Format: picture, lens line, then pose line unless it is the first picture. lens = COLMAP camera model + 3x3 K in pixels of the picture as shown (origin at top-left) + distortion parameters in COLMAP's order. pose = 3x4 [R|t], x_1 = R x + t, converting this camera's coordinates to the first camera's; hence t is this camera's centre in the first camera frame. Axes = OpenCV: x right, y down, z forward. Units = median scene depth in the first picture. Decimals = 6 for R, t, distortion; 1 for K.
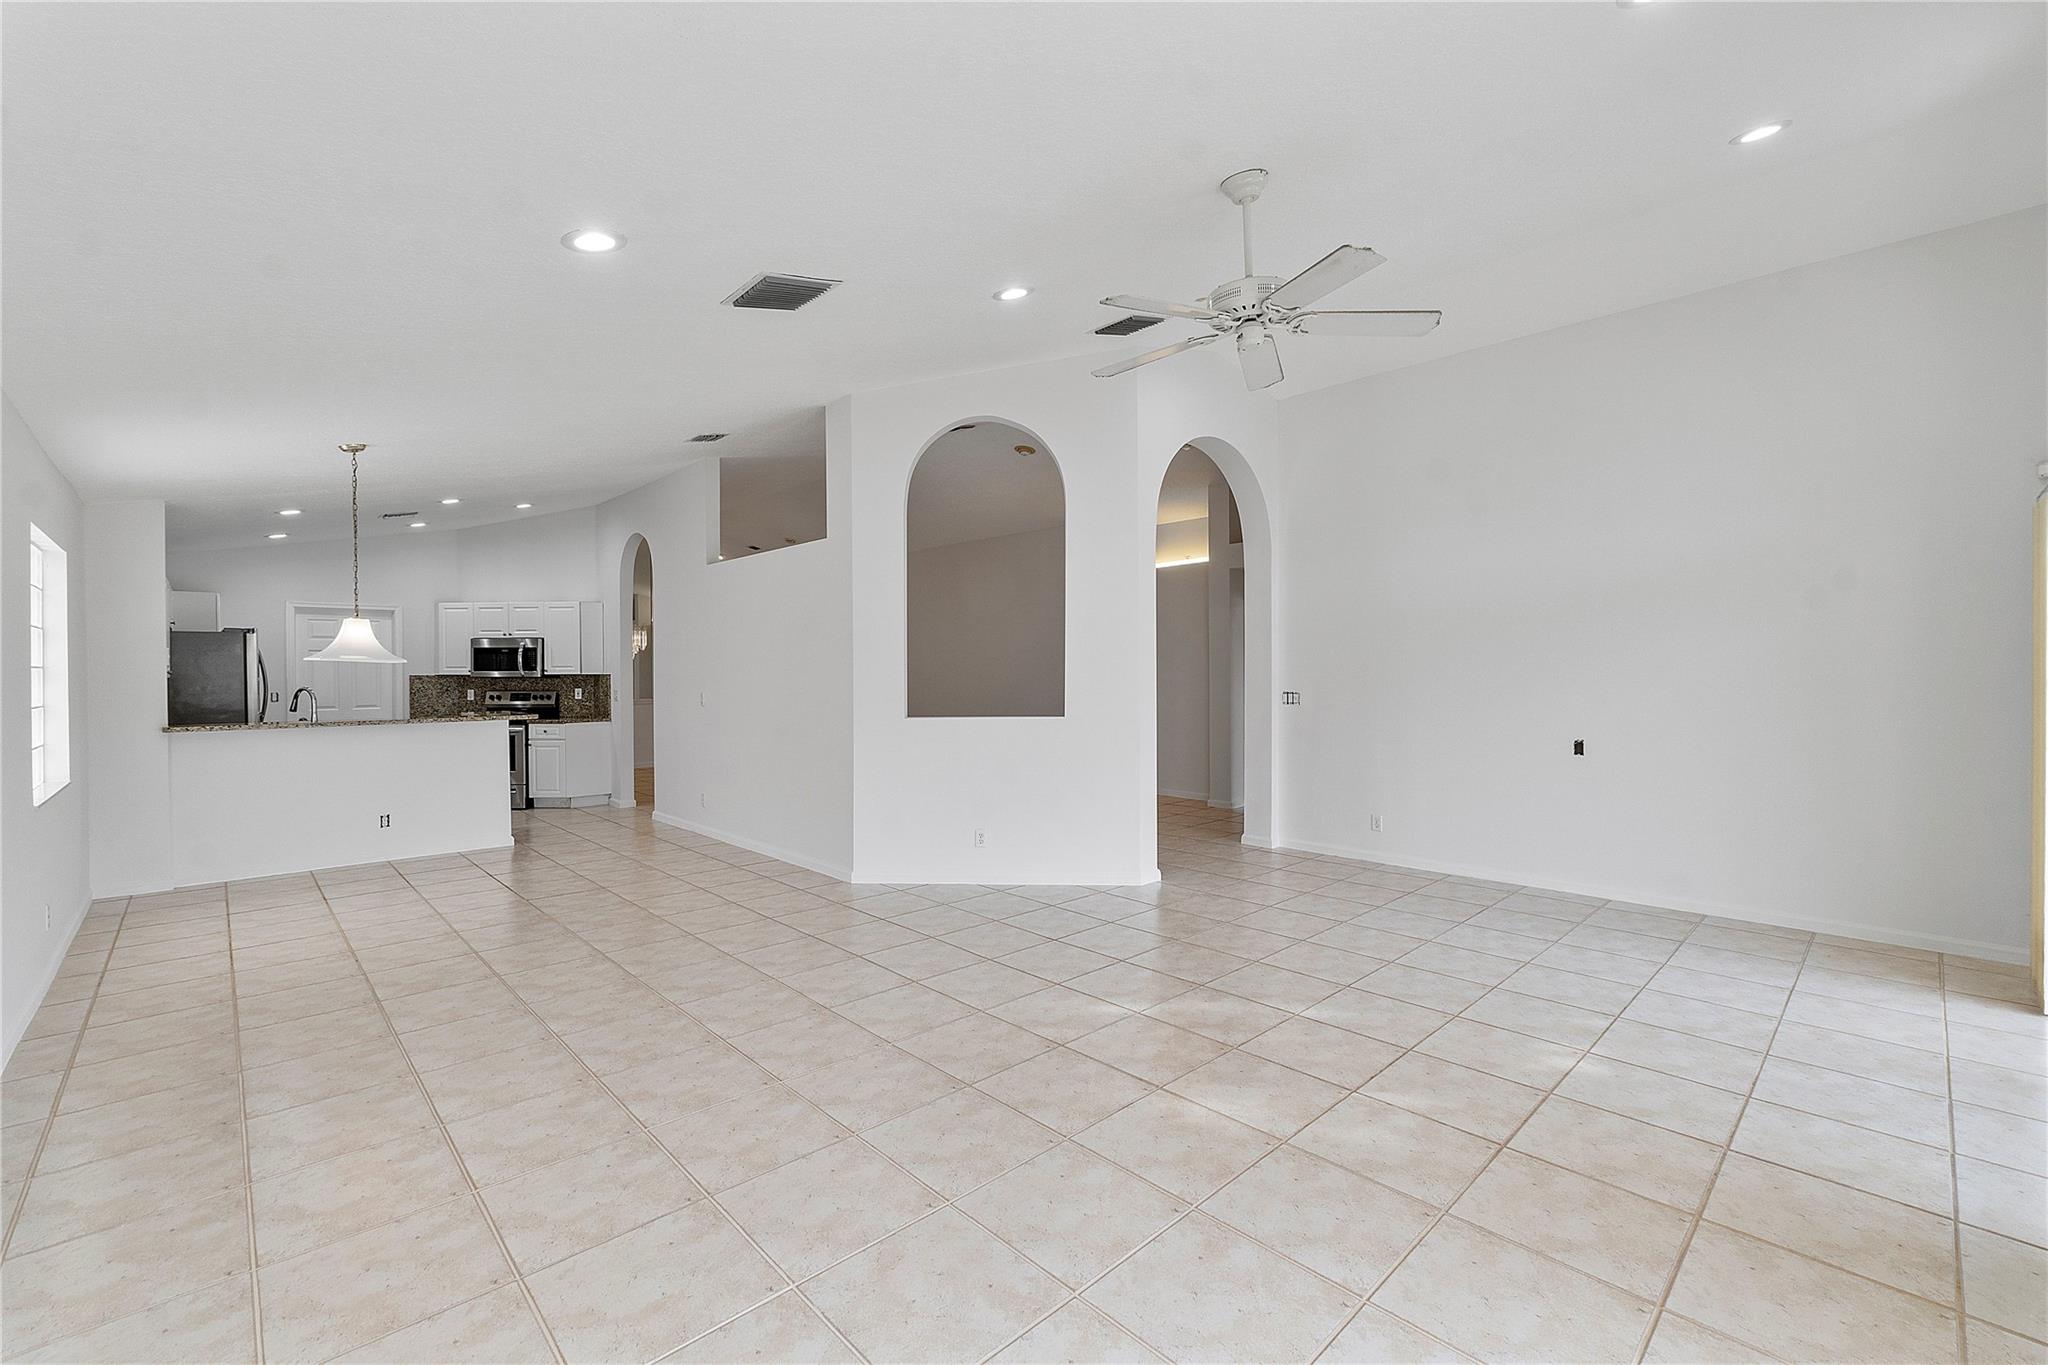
lens RADIAL K [[865.5, 0, 1017.5], [0, 865.5, 677.1], [0, 0, 1]] dist [-0.005798, 0.000159]
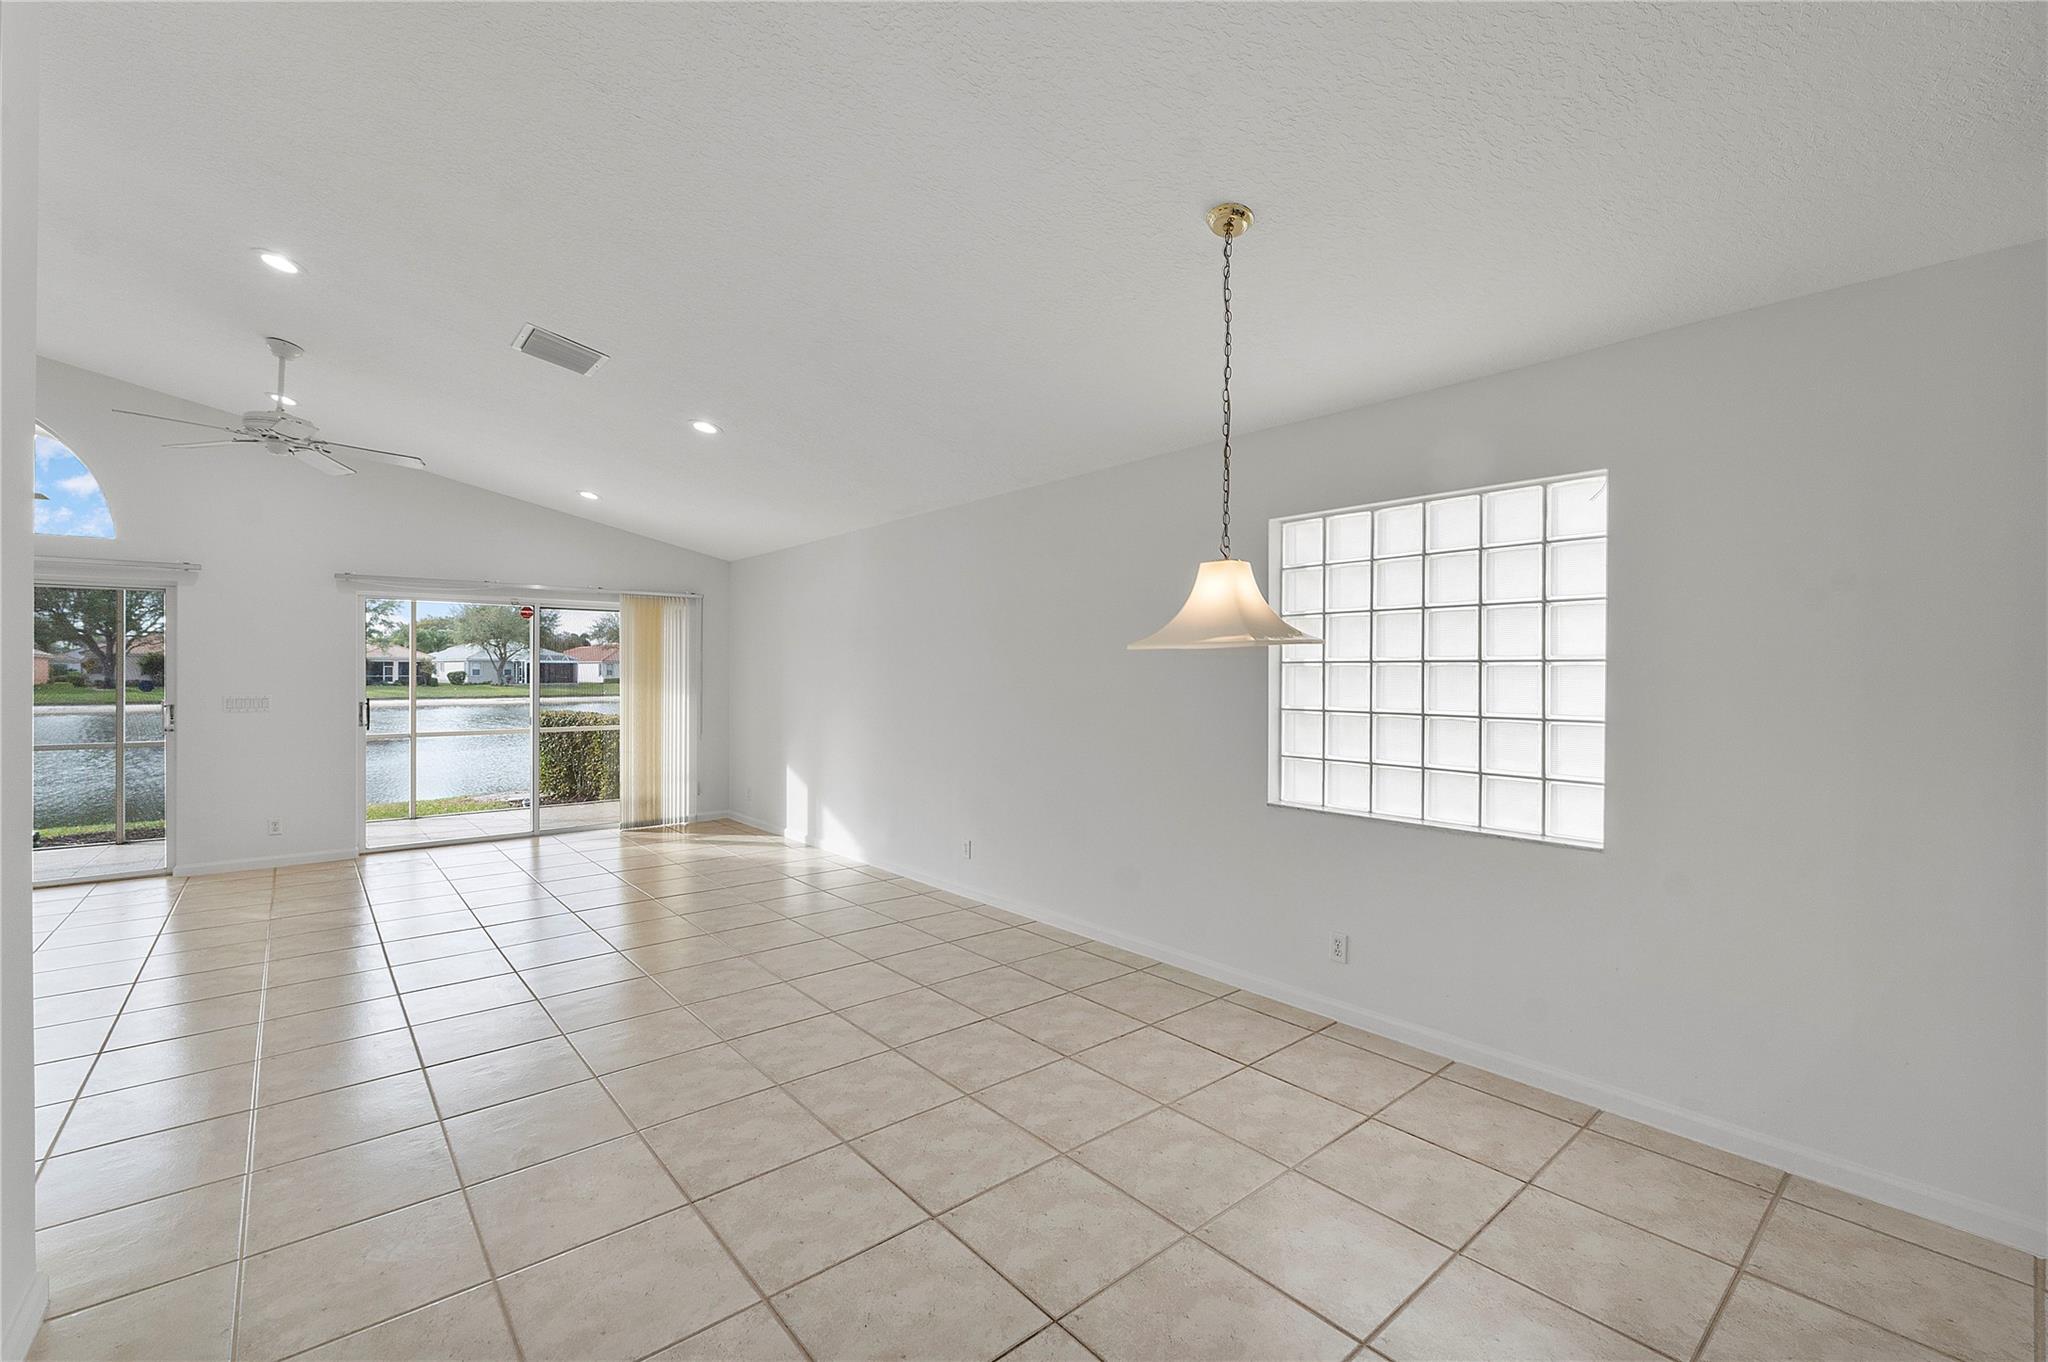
lens RADIAL K [[865.5, 0, 1002.5], [0, 865.5, 674.2], [0, 0, 1]] dist [-0.005798, 0.000159]
pose [[-0.997670, 0.002823, 0.068164, -0.365836], [0.003516, 0.999943, 0.010057, -0.003792], [-0.068132, 0.010273, -0.997623, 0.818927]]
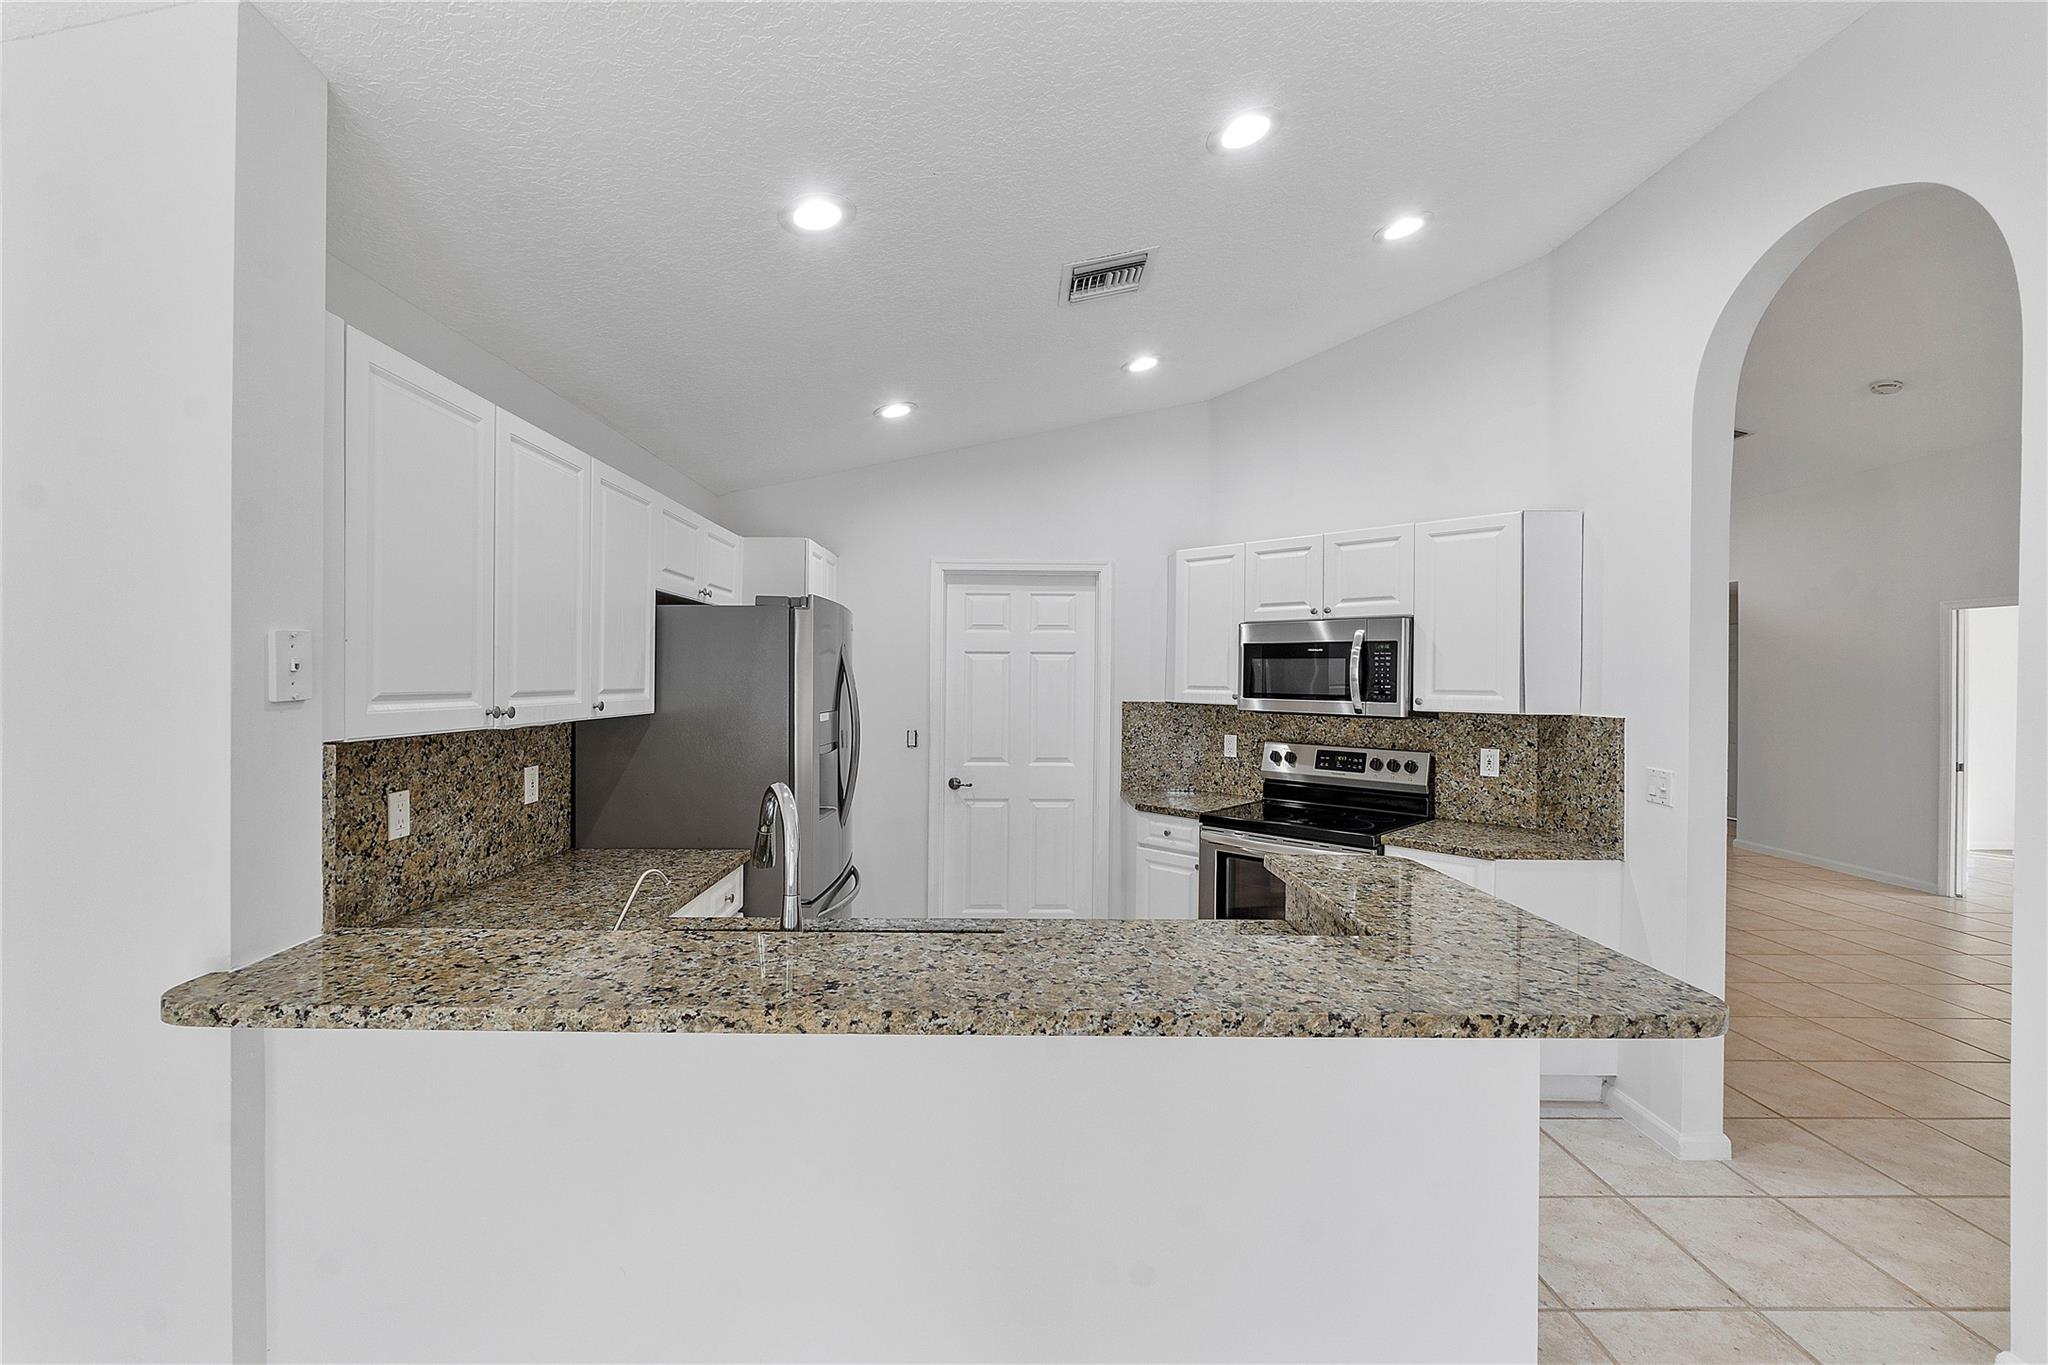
lens RADIAL K [[865.5, 0, 1005.5], [0, 865.5, 682.1], [0, 0, 1]] dist [-0.005798, 0.000159]
pose [[0.730476, 0.016291, -0.682744, -0.418599], [-0.017853, 0.999829, 0.004756, -0.014628], [0.682705, 0.008715, 0.730642, 0.596898]]
